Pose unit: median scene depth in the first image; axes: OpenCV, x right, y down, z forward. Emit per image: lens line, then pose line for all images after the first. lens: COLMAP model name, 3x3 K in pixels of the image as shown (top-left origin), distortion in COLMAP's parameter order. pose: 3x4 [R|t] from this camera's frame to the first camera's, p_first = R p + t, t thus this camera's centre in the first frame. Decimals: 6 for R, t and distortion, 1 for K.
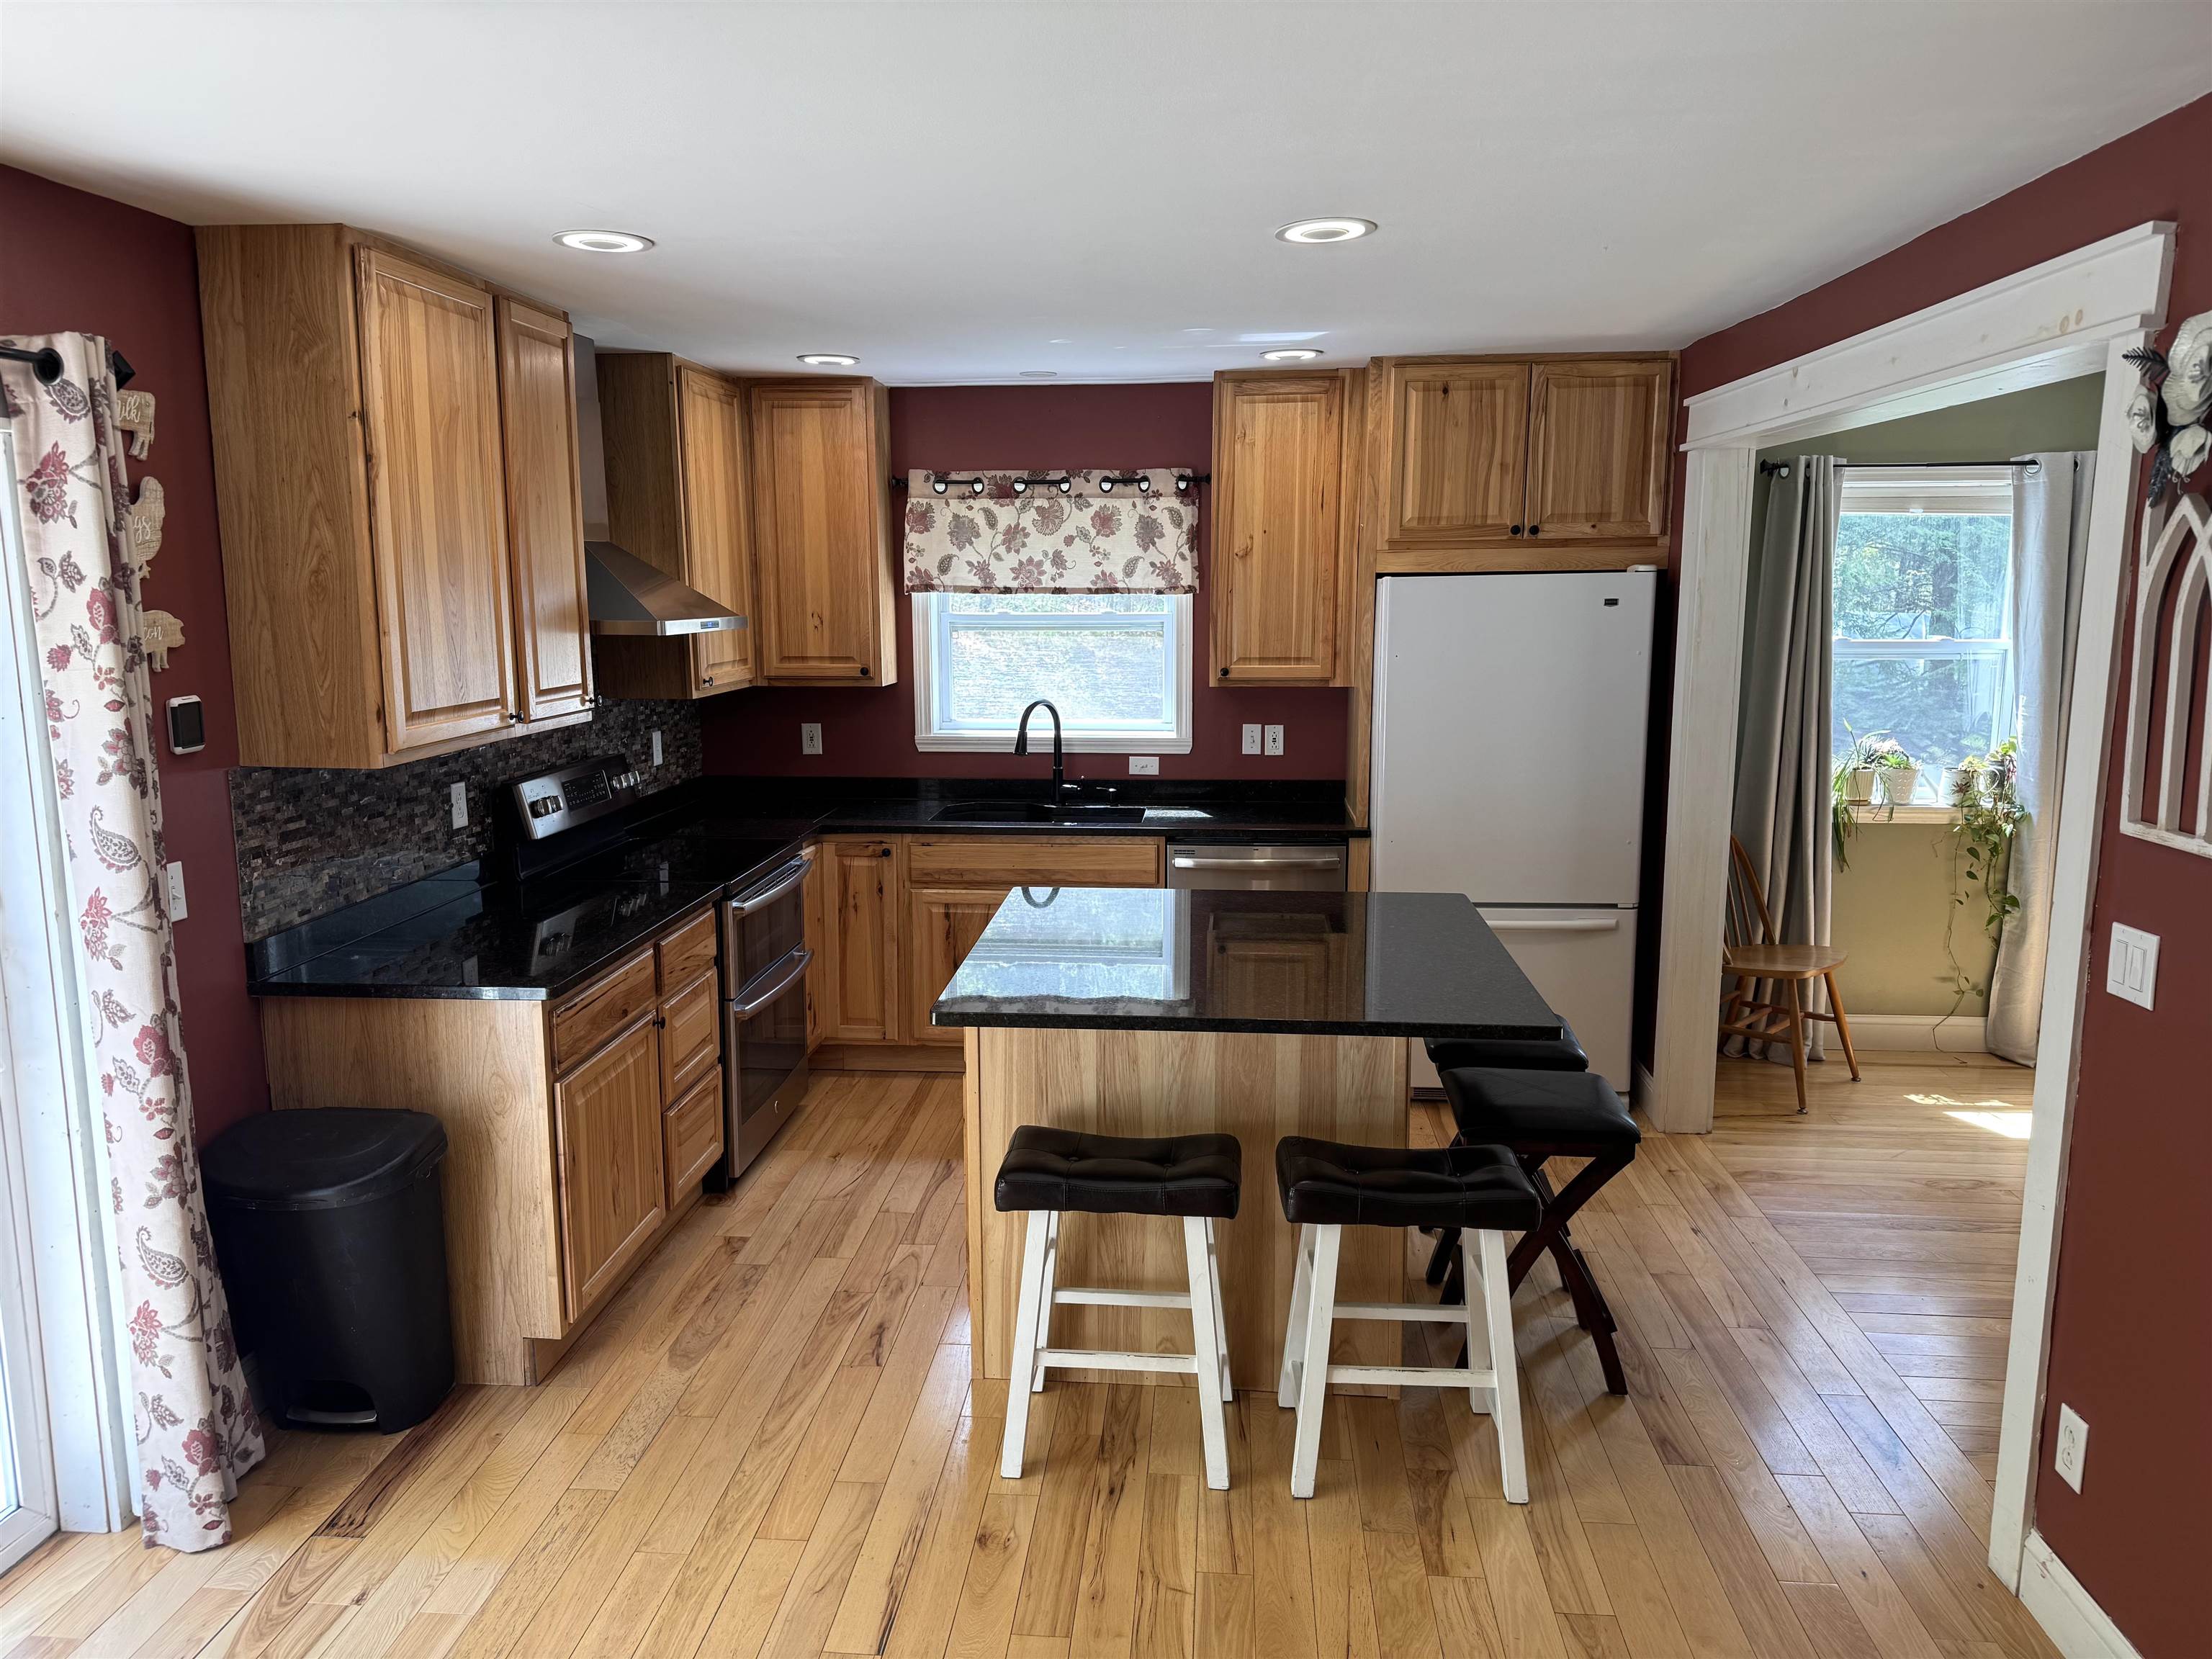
lens RADIAL K [[1562.6, 0, 1103.2], [0, 1562.6, 834.2], [0, 0, 1]] dist [0.058676, -0.053221]
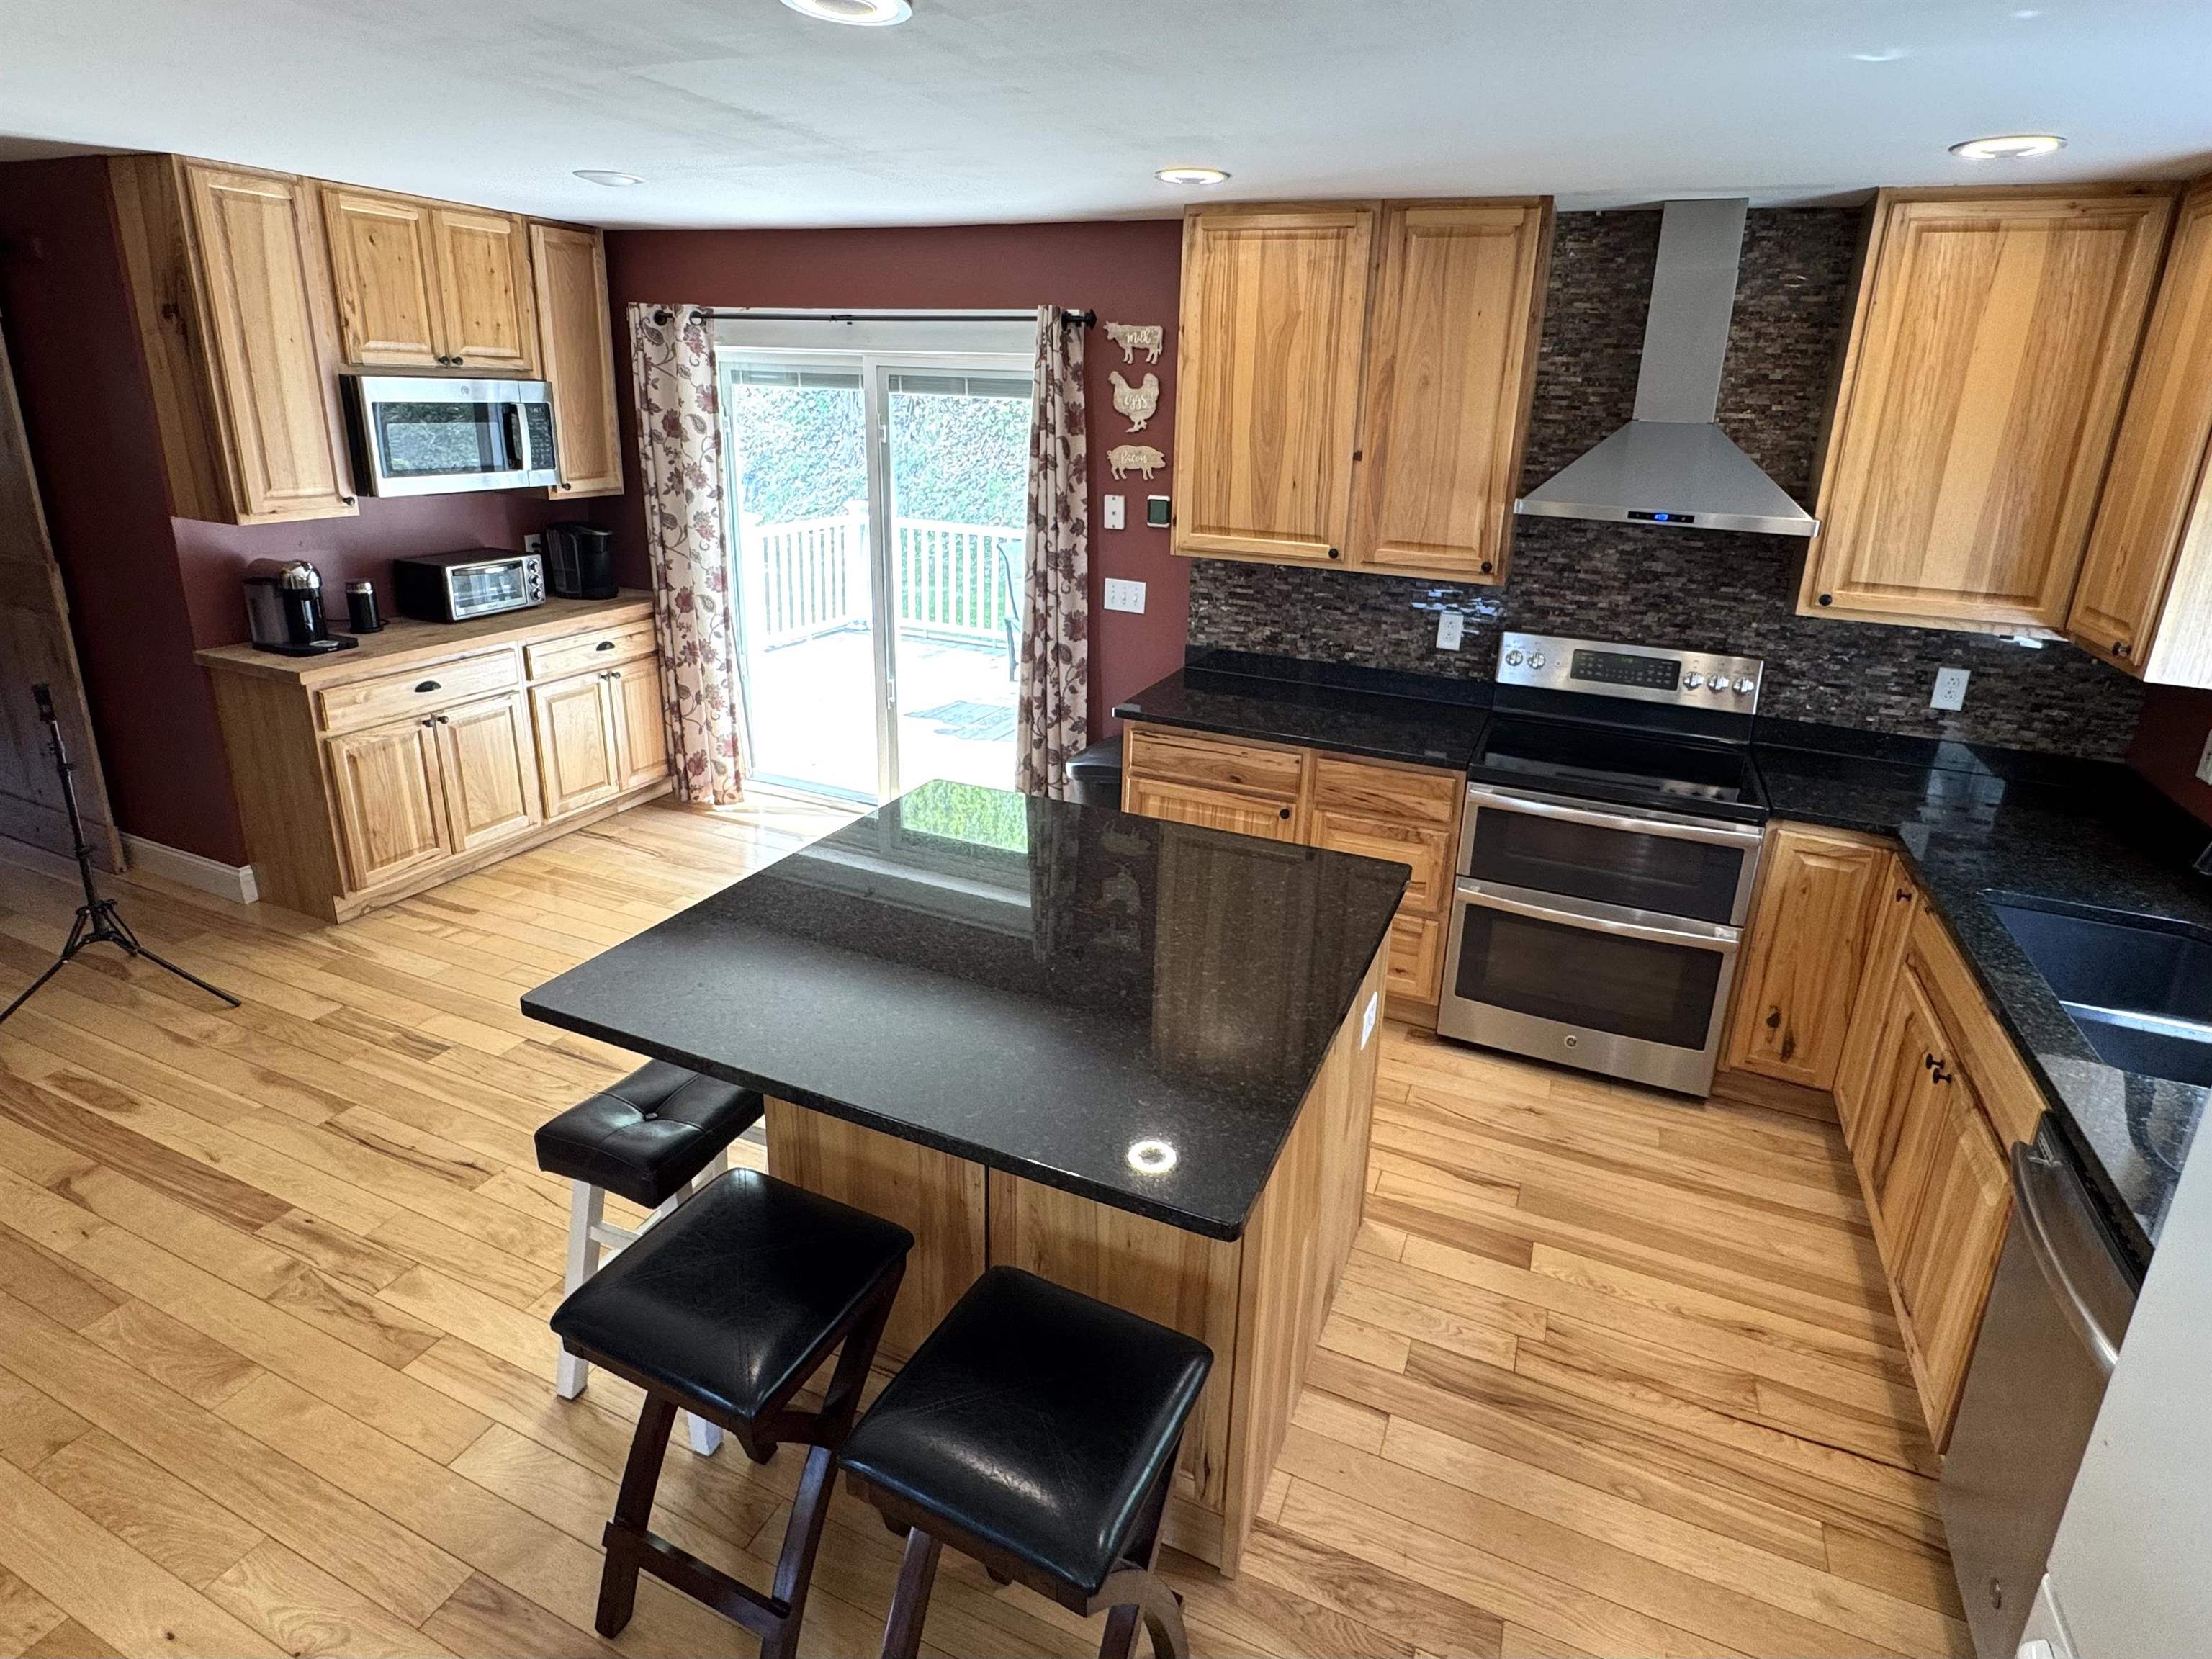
lens RADIAL K [[1139.0, 0, 1154.3], [0, 1139.0, 736.9], [0, 0, 1]] dist [-0.011124, 0.000092]
pose [[-0.314120, 0.263950, -0.911953, 0.595634], [-0.194504, 0.922307, 0.333943, -0.229936], [0.929245, 0.282277, -0.238375, 1.189575]]
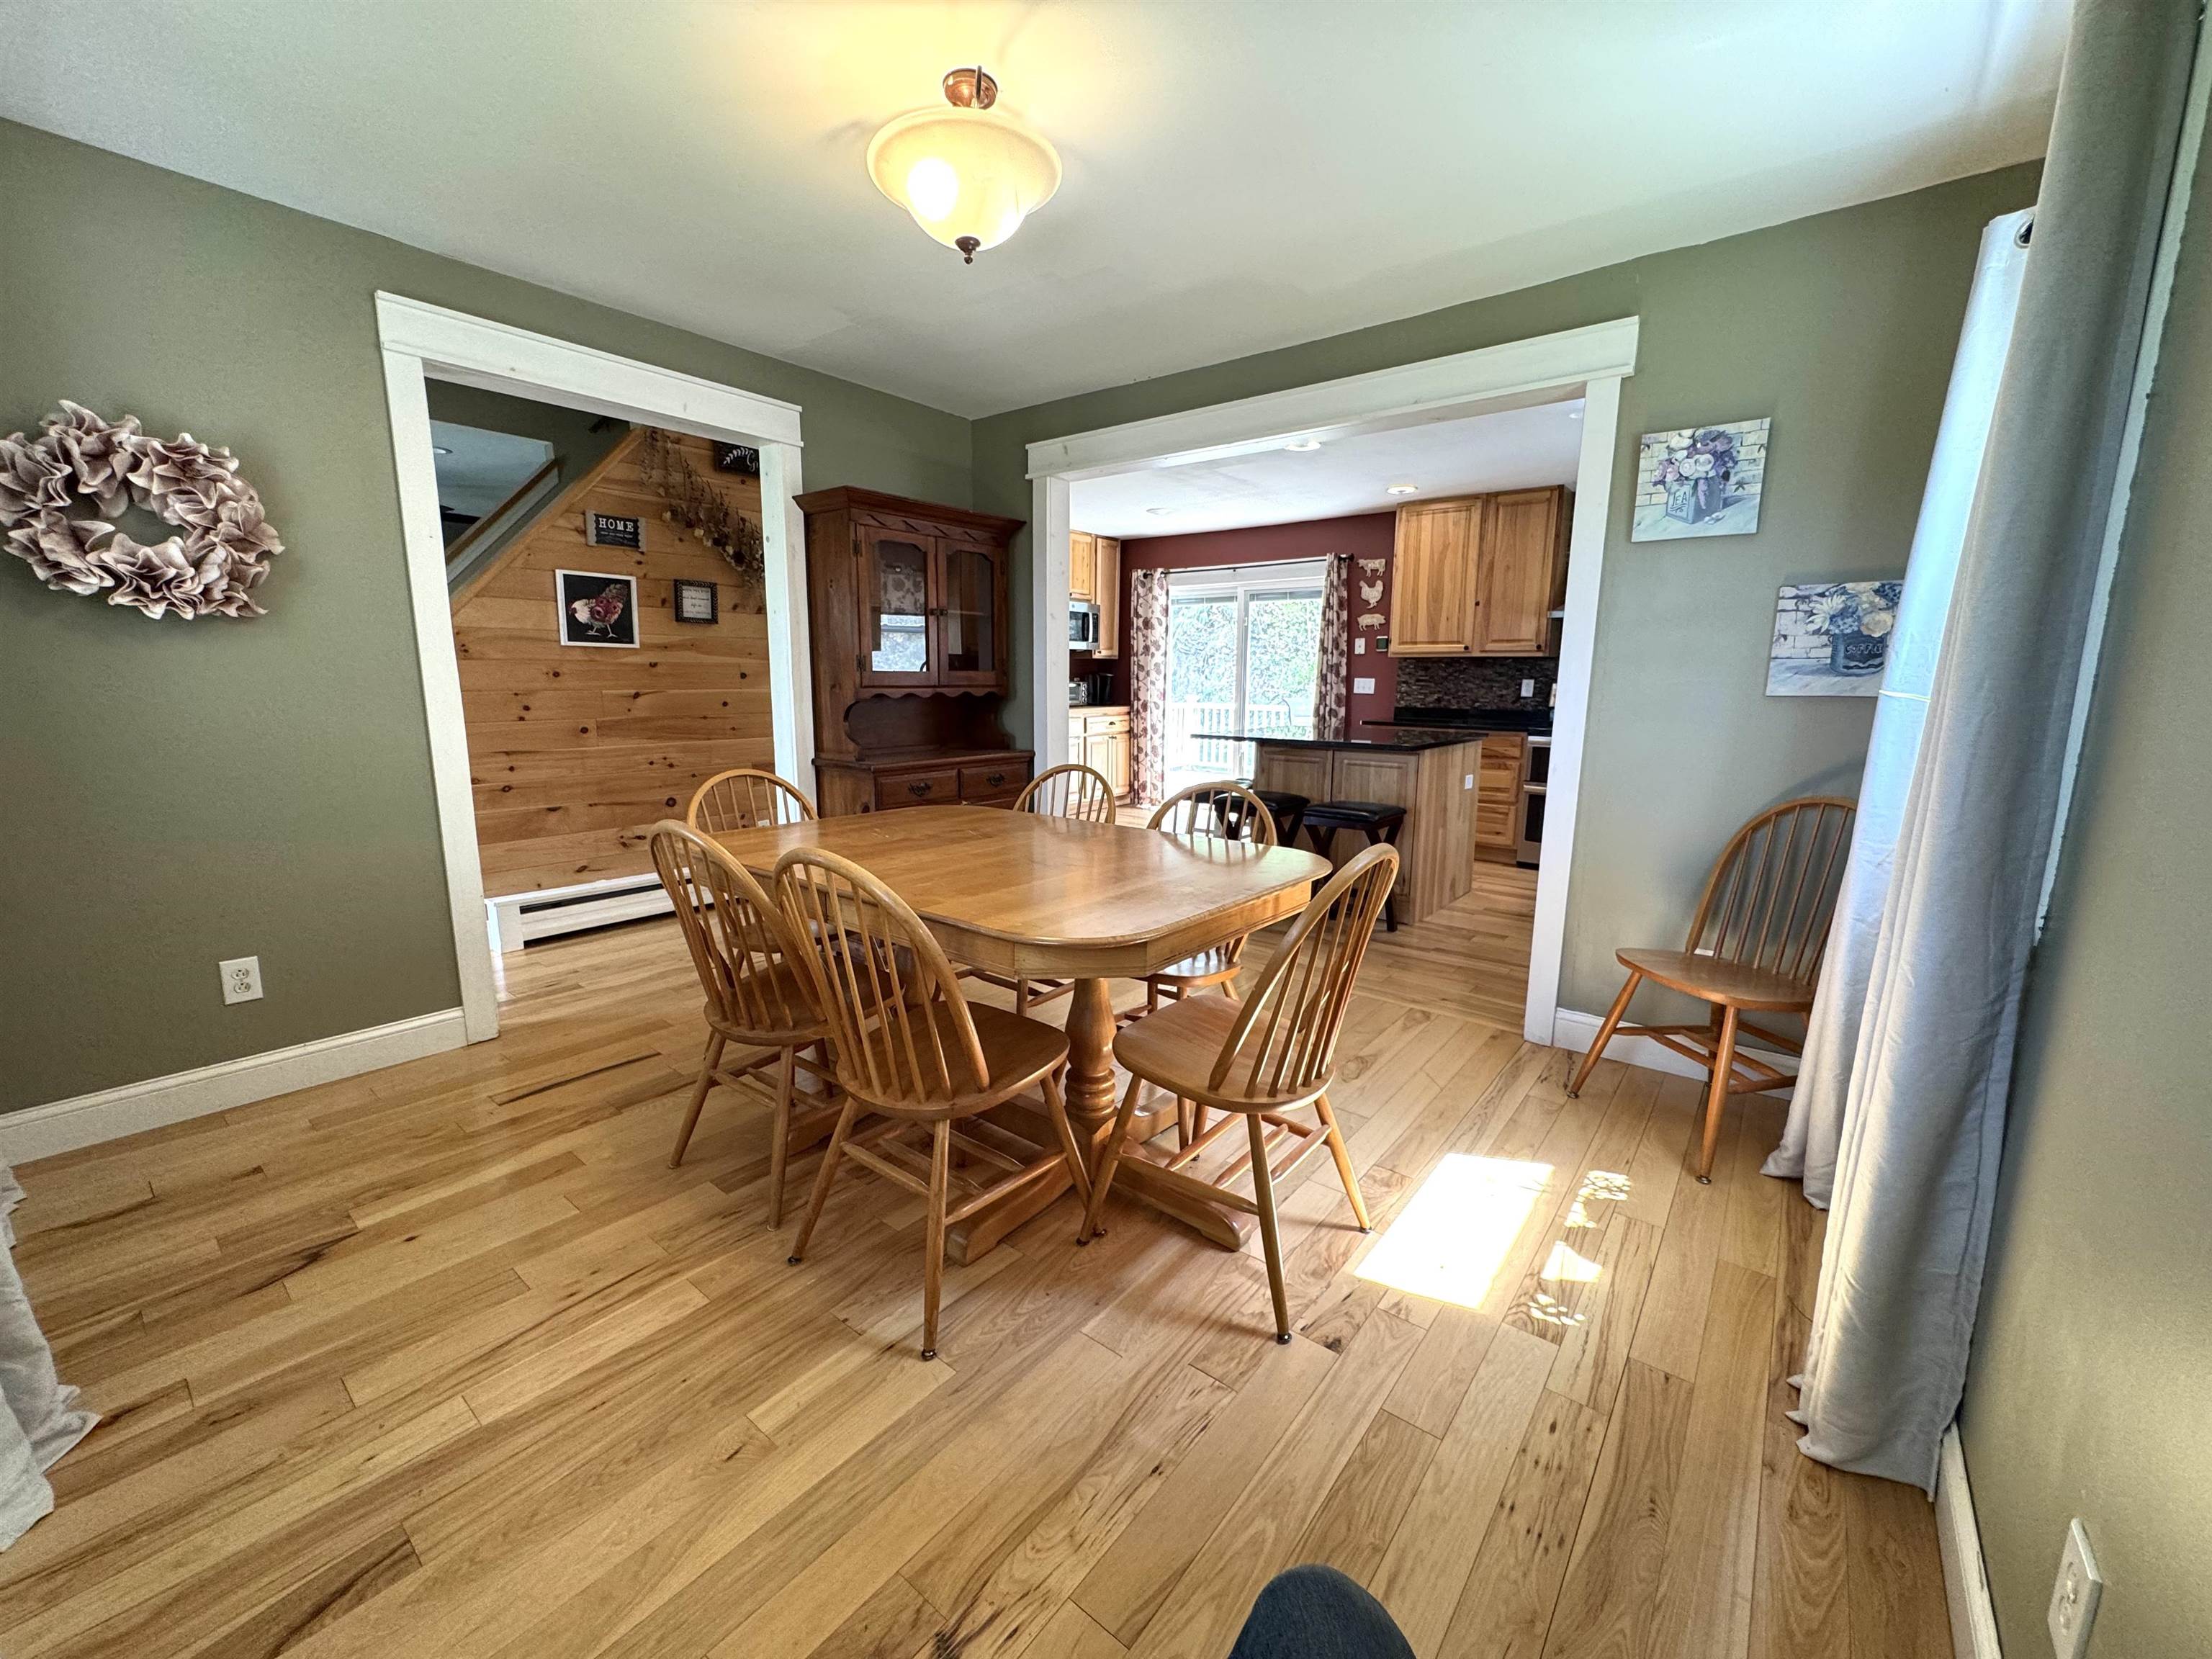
lens RADIAL K [[895.9, 0, 1096.6], [0, 895.9, 837.6], [0, 0, 1]] dist [-0.012993, -0.001059]
pose [[-0.566254, 0.144558, -0.811455, 1.442744], [-0.142335, 0.952559, 0.269020, -0.091741], [0.811848, 0.267833, -0.518814, 1.462605]]
